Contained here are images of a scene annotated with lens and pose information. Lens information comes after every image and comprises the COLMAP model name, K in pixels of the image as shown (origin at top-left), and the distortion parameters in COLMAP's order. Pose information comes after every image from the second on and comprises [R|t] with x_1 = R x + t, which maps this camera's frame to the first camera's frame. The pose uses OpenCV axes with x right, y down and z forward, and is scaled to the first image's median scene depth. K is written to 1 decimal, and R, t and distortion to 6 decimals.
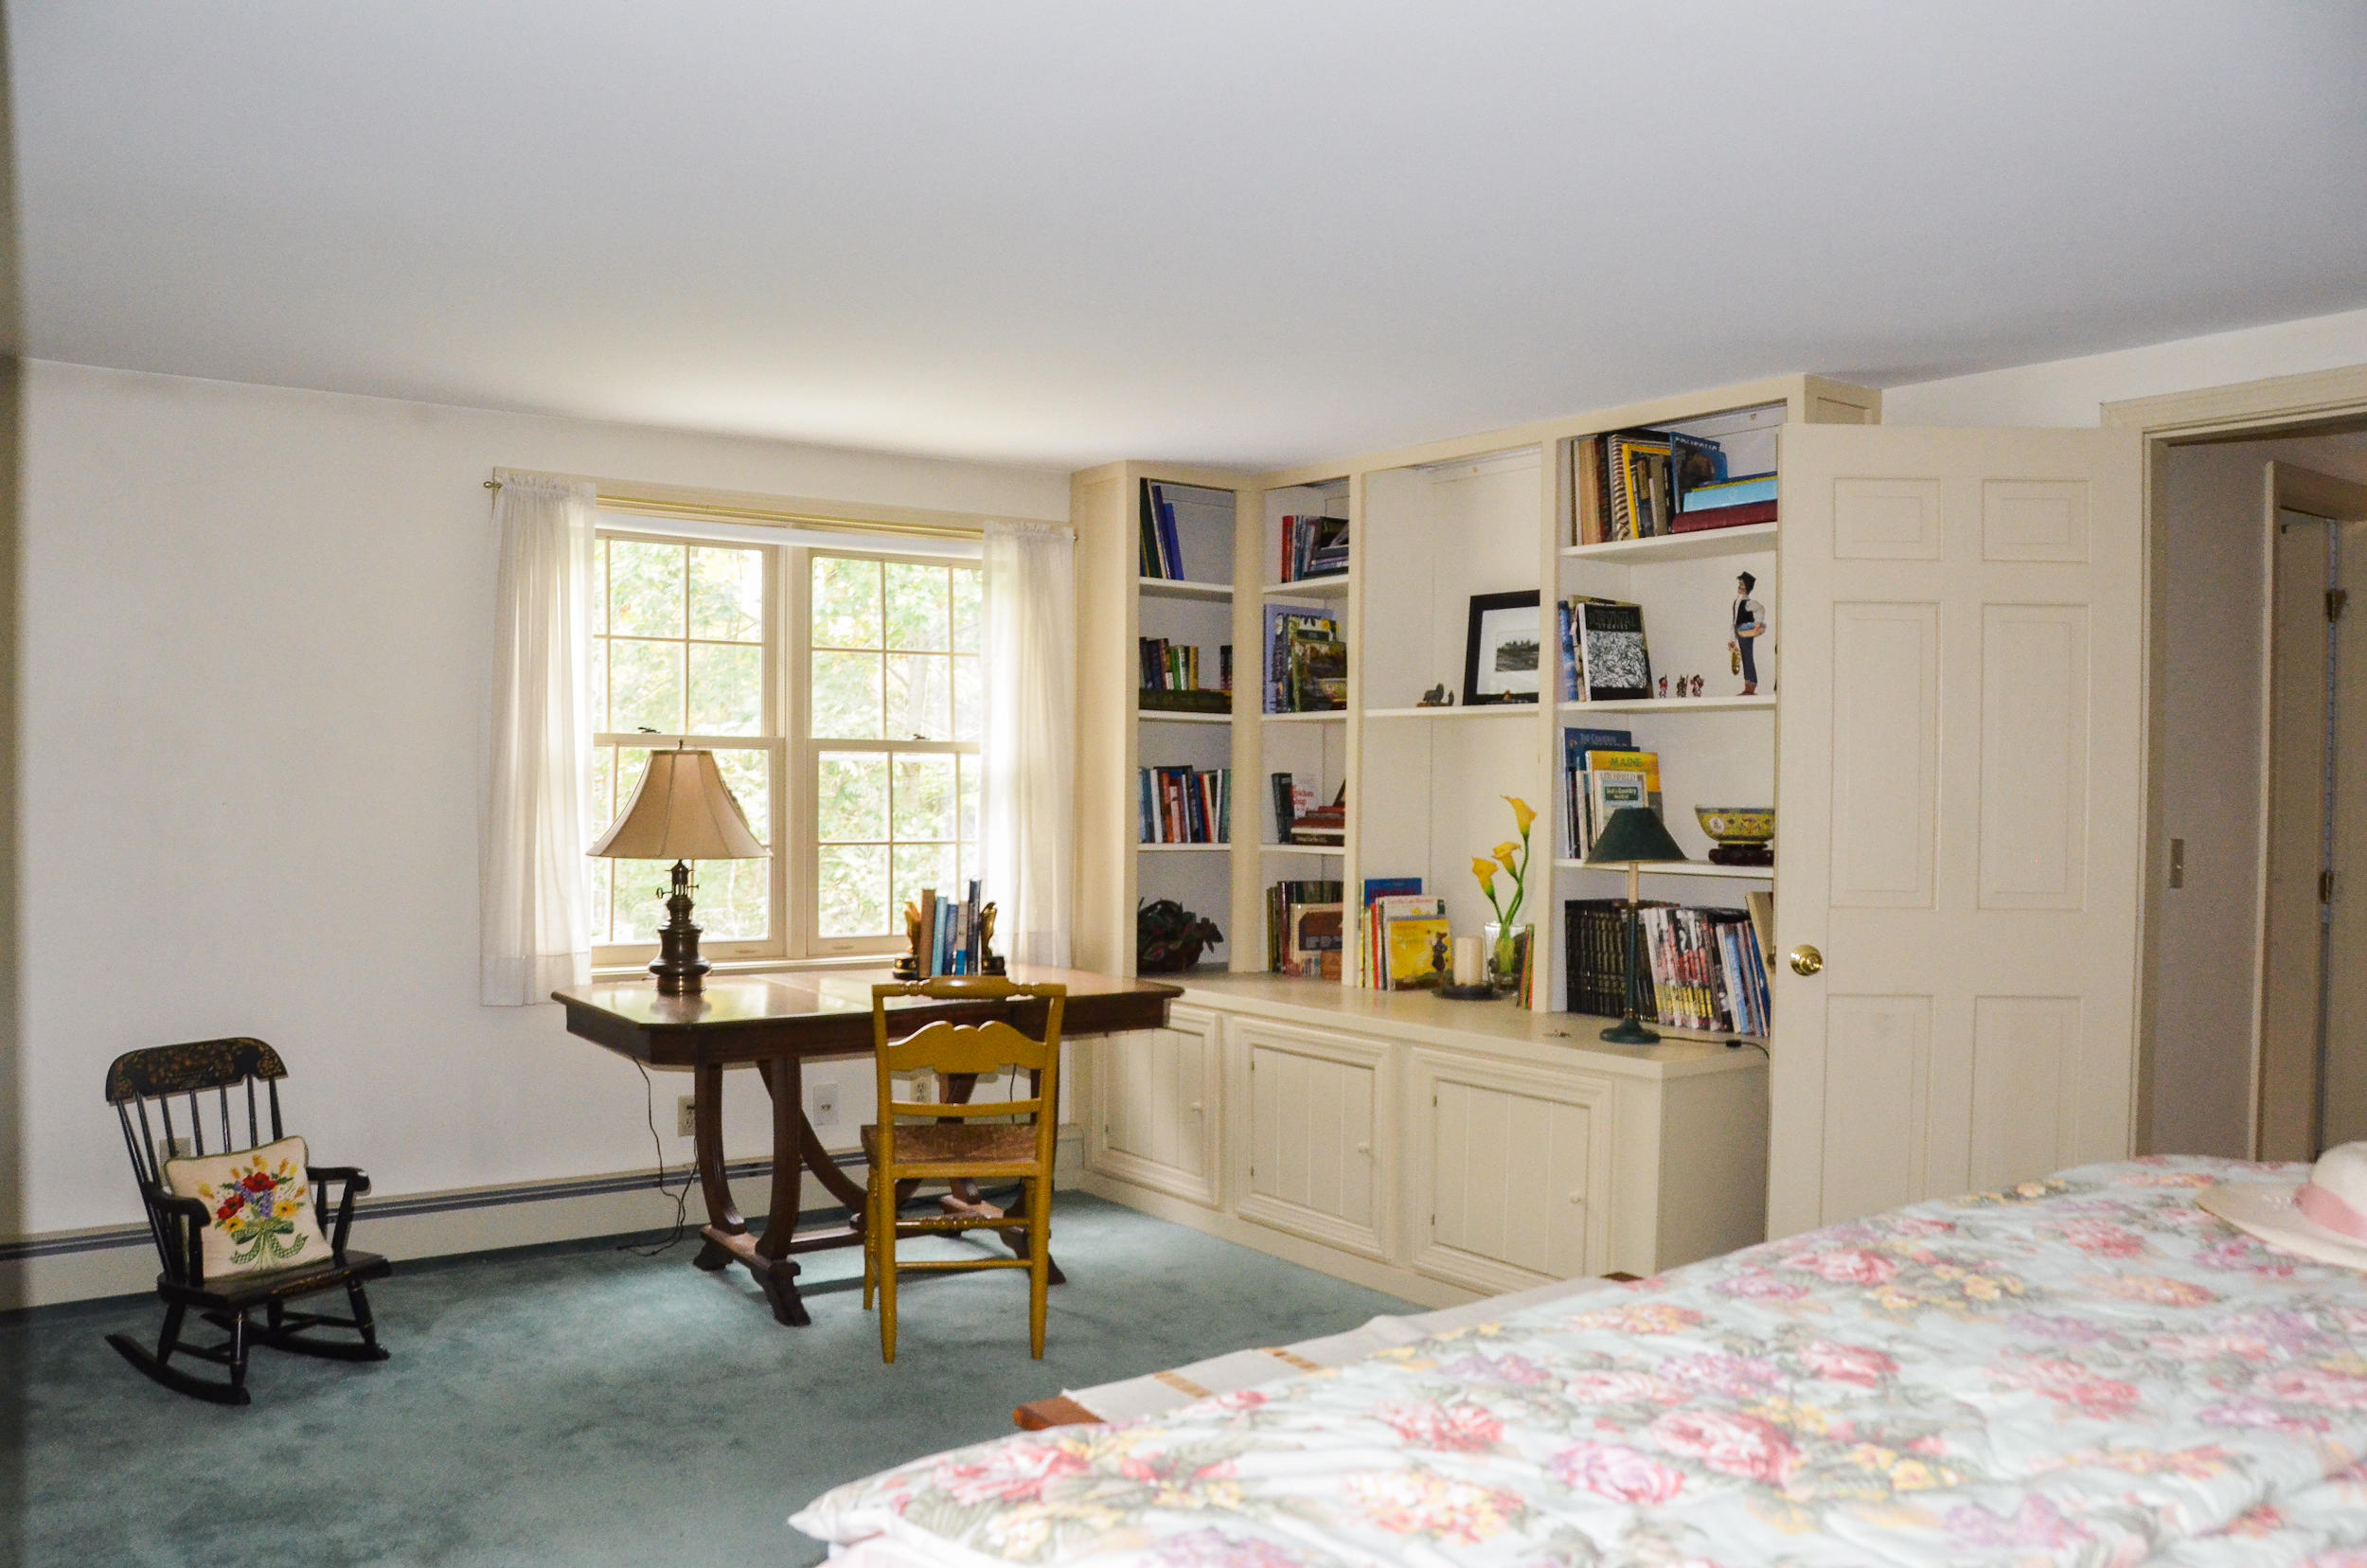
lens RADIAL K [[1845.0, 0, 1170.2], [0, 1845.0, 810.8], [0, 0, 1]] dist [-0.161357, 0.124077]
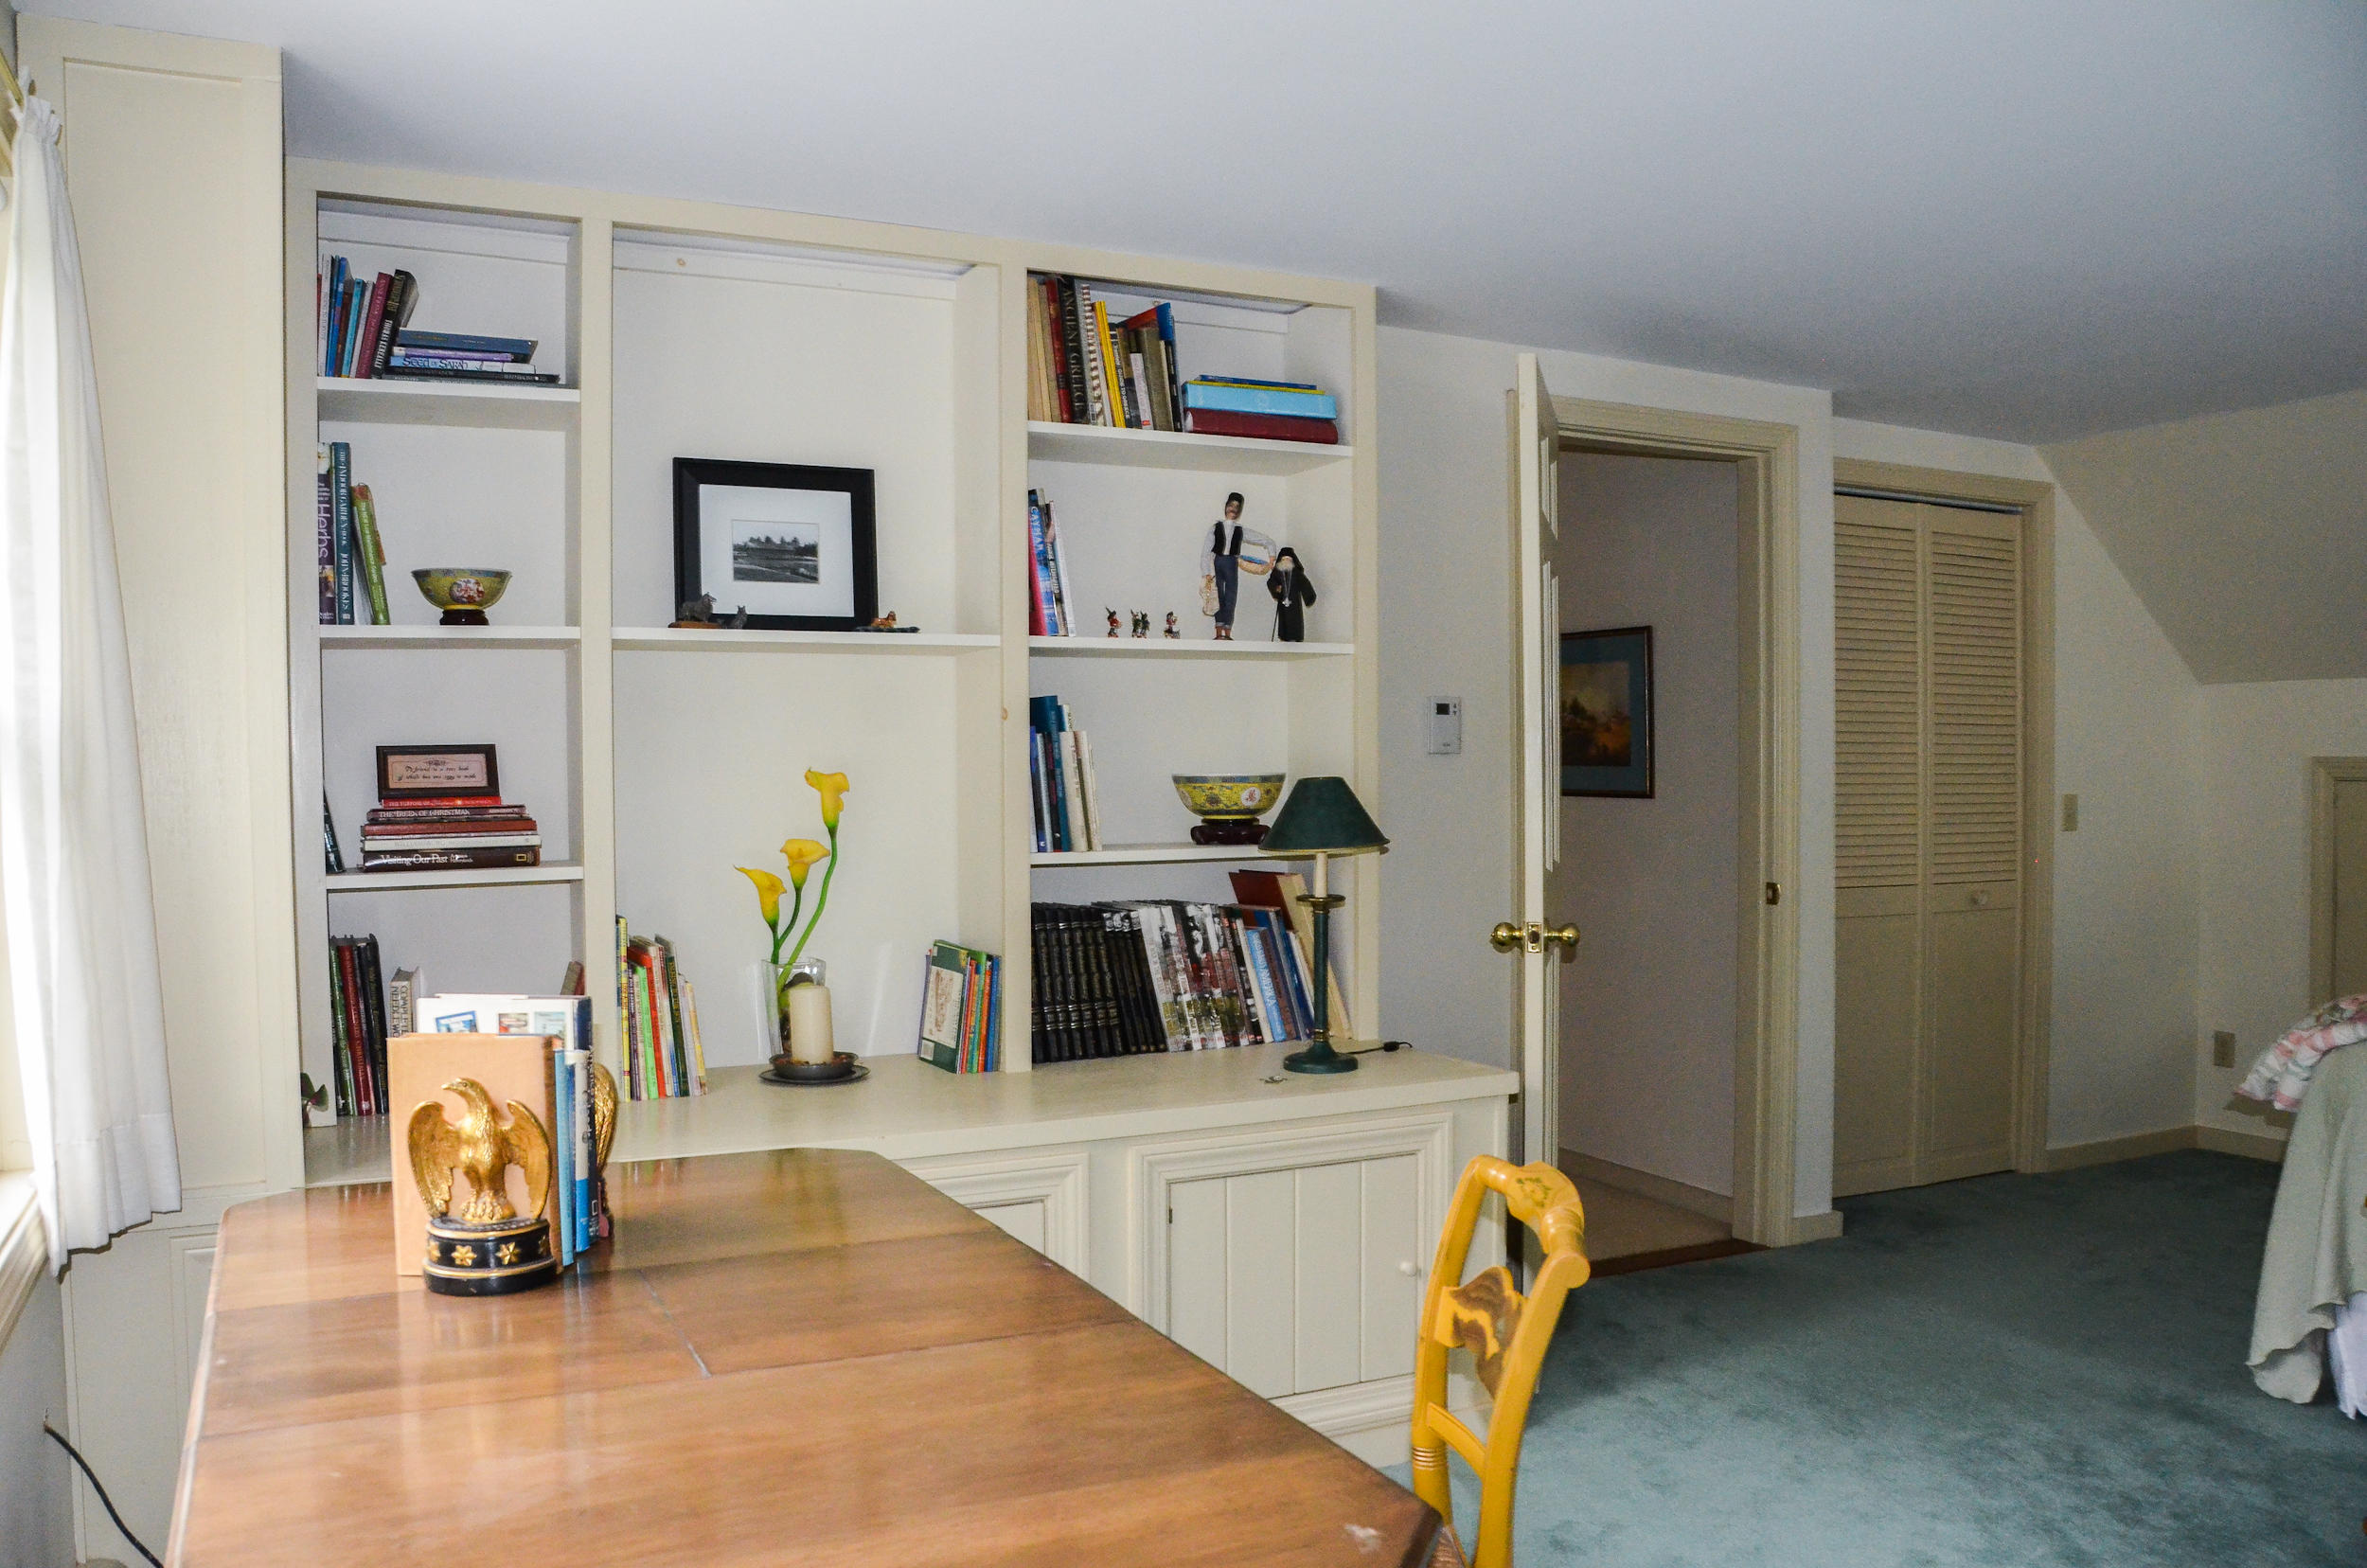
lens RADIAL K [[1845.0, 0, 1170.2], [0, 1845.0, 810.8], [0, 0, 1]] dist [-0.161357, 0.124077]
pose [[0.167856, -0.038041, 0.985077, -0.512531], [0.024531, 0.999107, 0.034402, -0.014914], [-0.985506, 0.018390, 0.168640, 0.868445]]
